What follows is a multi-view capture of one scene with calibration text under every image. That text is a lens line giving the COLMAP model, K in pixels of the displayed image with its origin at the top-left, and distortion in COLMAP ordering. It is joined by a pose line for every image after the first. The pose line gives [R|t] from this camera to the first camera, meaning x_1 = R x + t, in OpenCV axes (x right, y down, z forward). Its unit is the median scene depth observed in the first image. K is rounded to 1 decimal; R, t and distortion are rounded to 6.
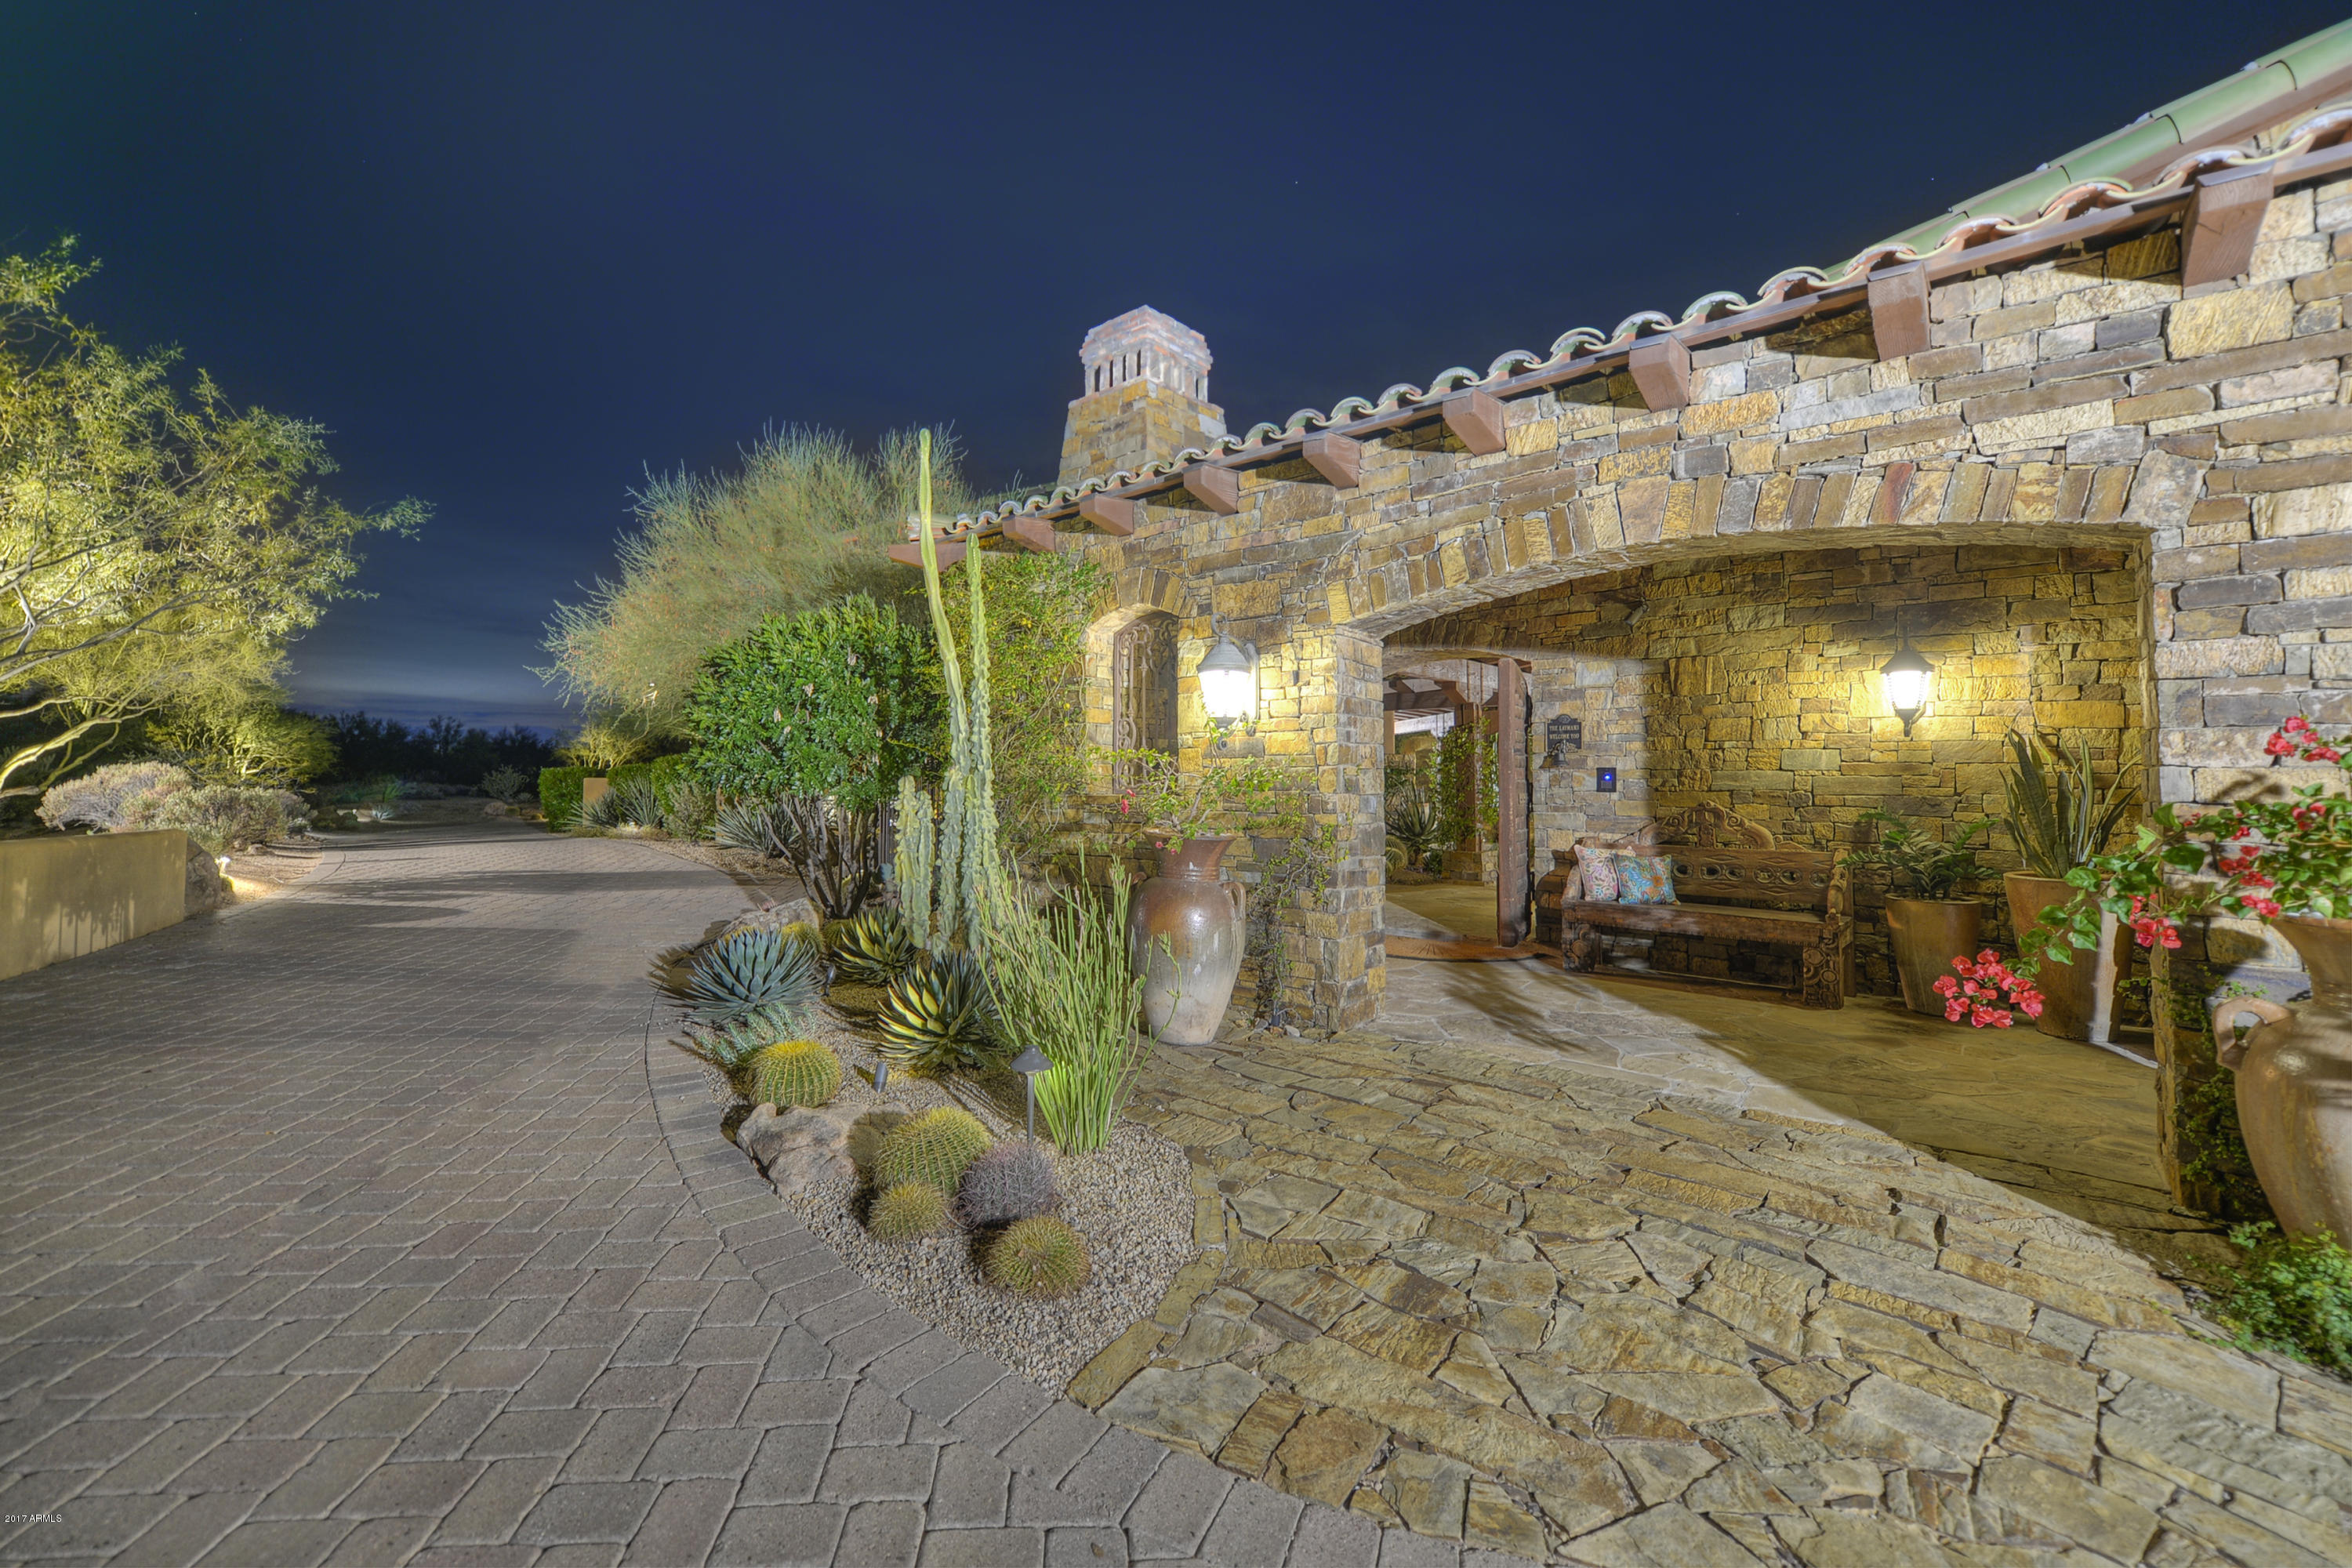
lens RADIAL K [[936.0, 0, 1108.6], [0, 936.0, 755.4], [0, 0, 1]] dist [0.002561, -0.000056]
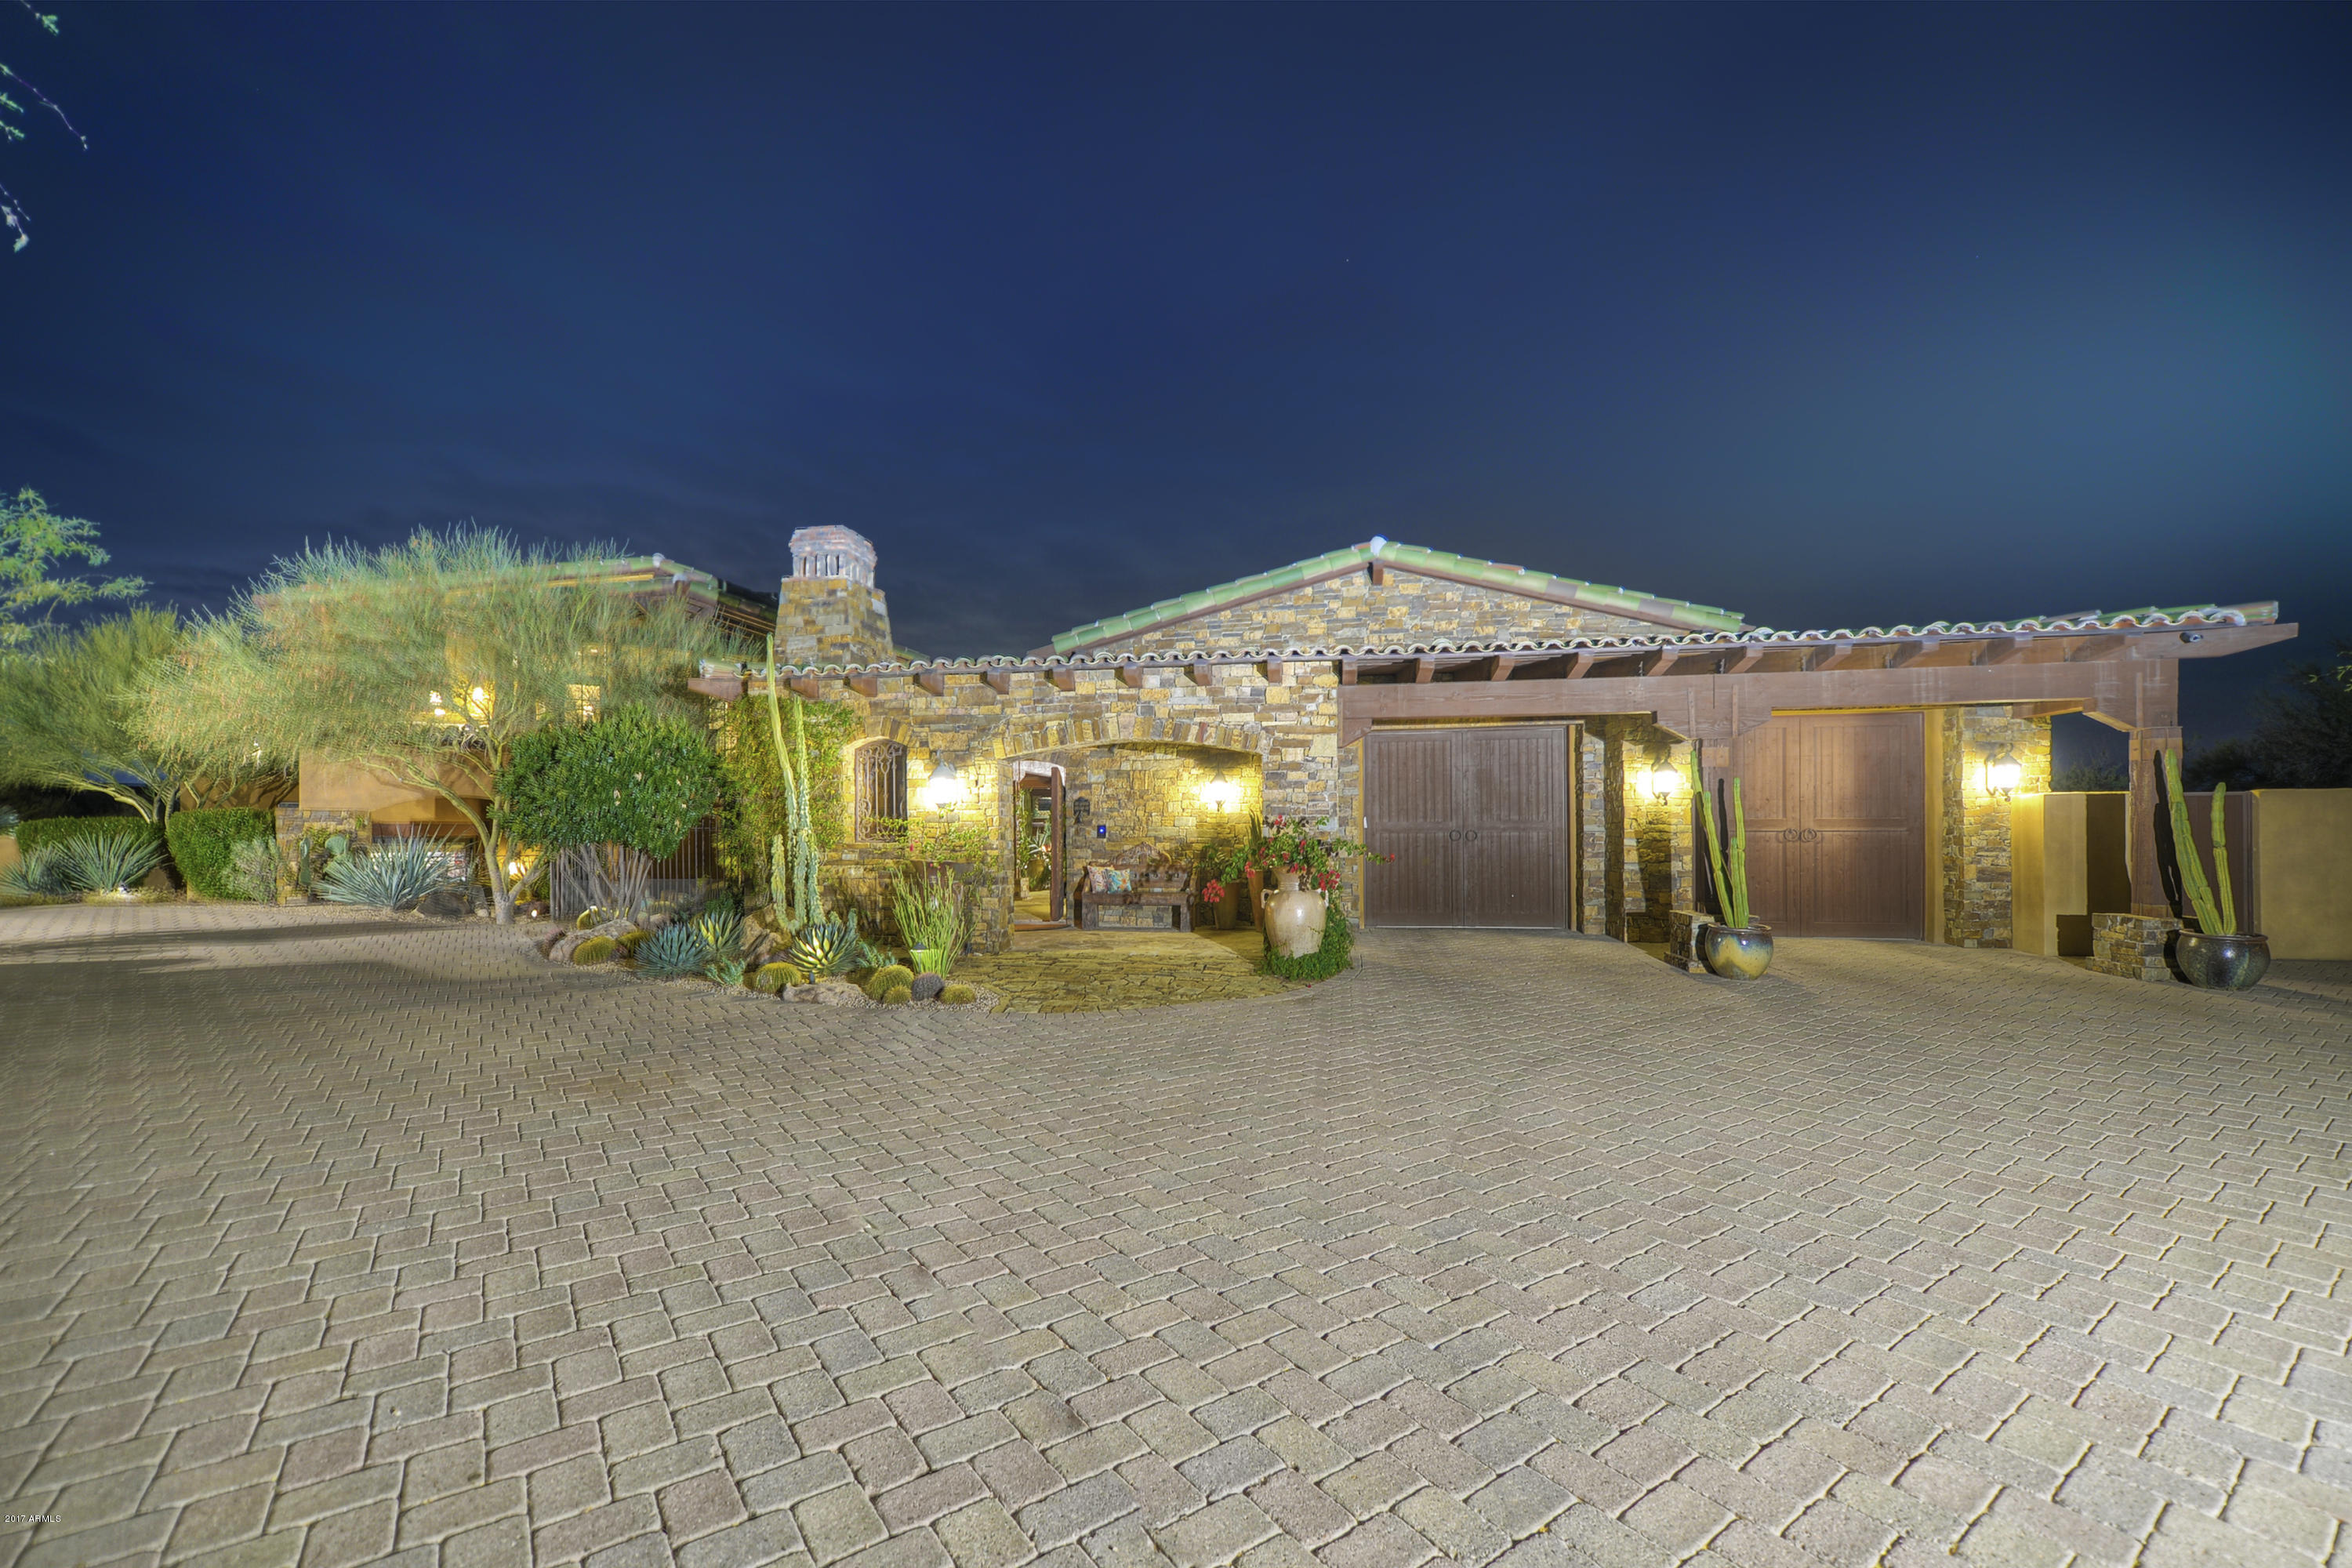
lens RADIAL K [[936.0, 0, 1158.8], [0, 936.0, 803.4], [0, 0, 1]] dist [0.002561, -0.000056]
pose [[0.831725, 0.007586, 0.555135, -0.602679], [-0.006358, 0.999971, -0.004138, -0.033524], [-0.555151, -0.000087, 0.831750, -0.914603]]
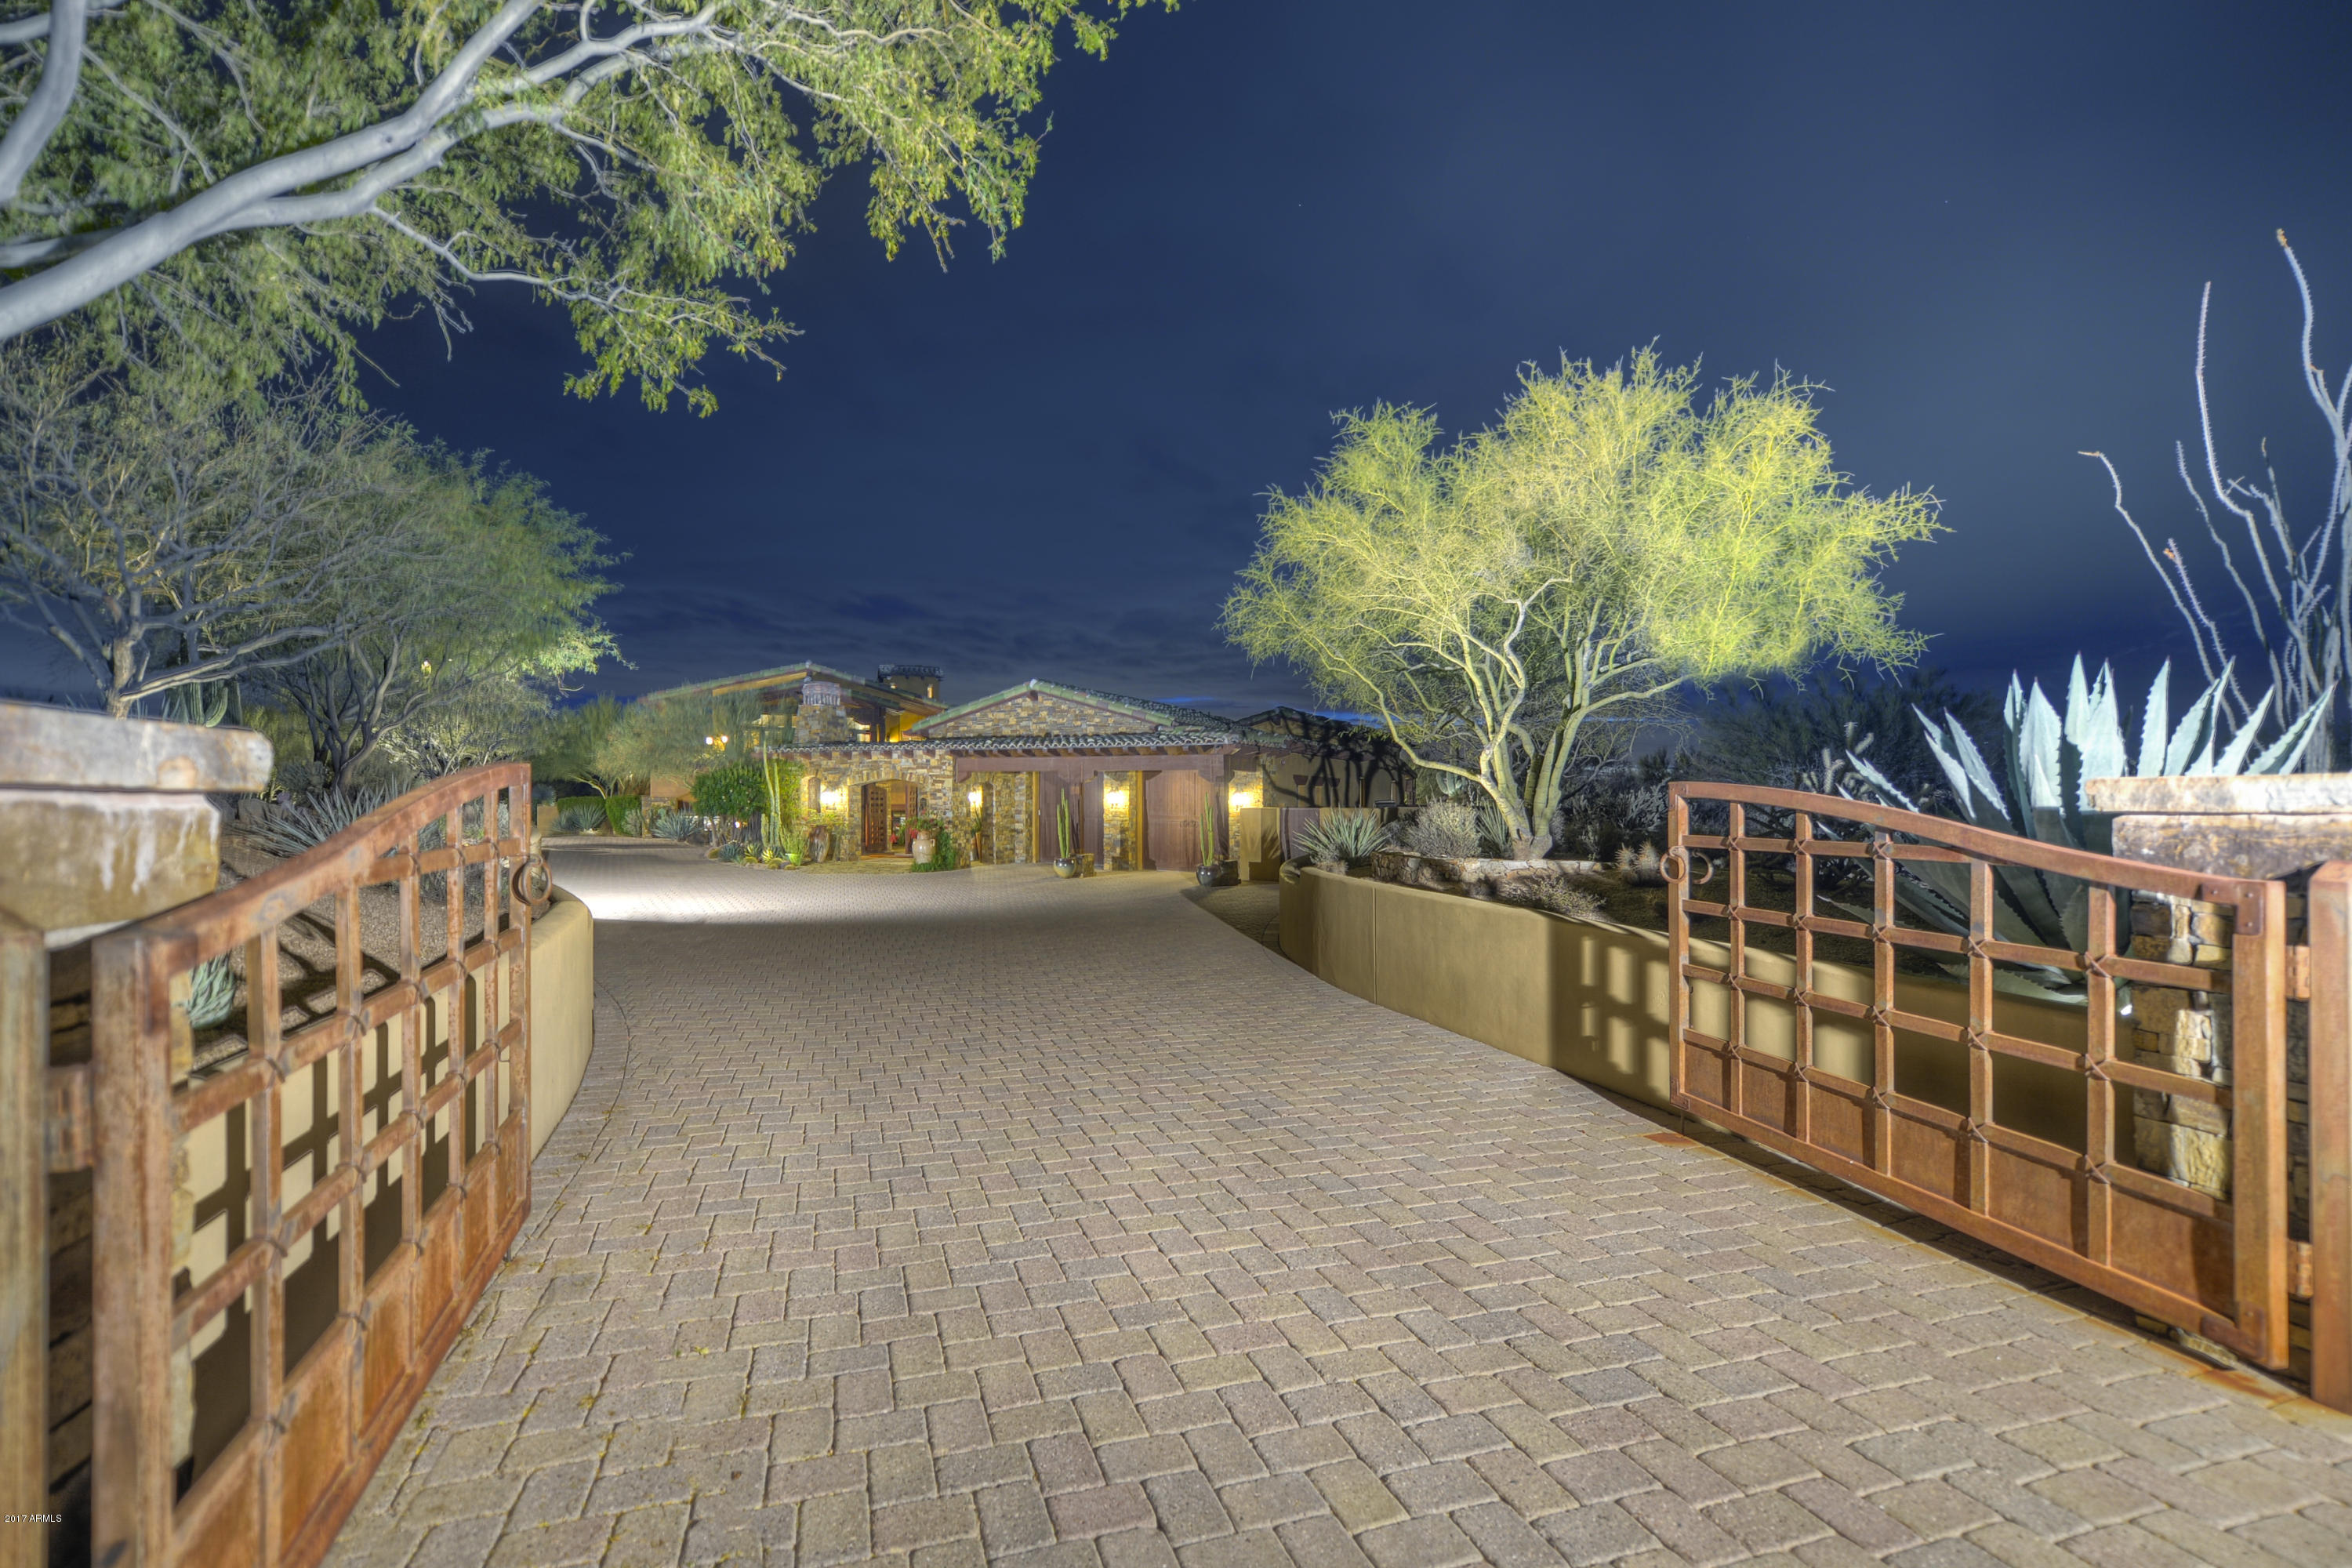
lens RADIAL K [[936.0, 0, 1168.4], [0, 936.0, 782.5], [0, 0, 1]] dist [0.002561, -0.000056]
pose [[0.960188, 0.010572, 0.279155, 0.492729], [-0.013715, 0.999863, 0.009309, -0.224091], [-0.279018, -0.012767, 0.960201, -4.467278]]
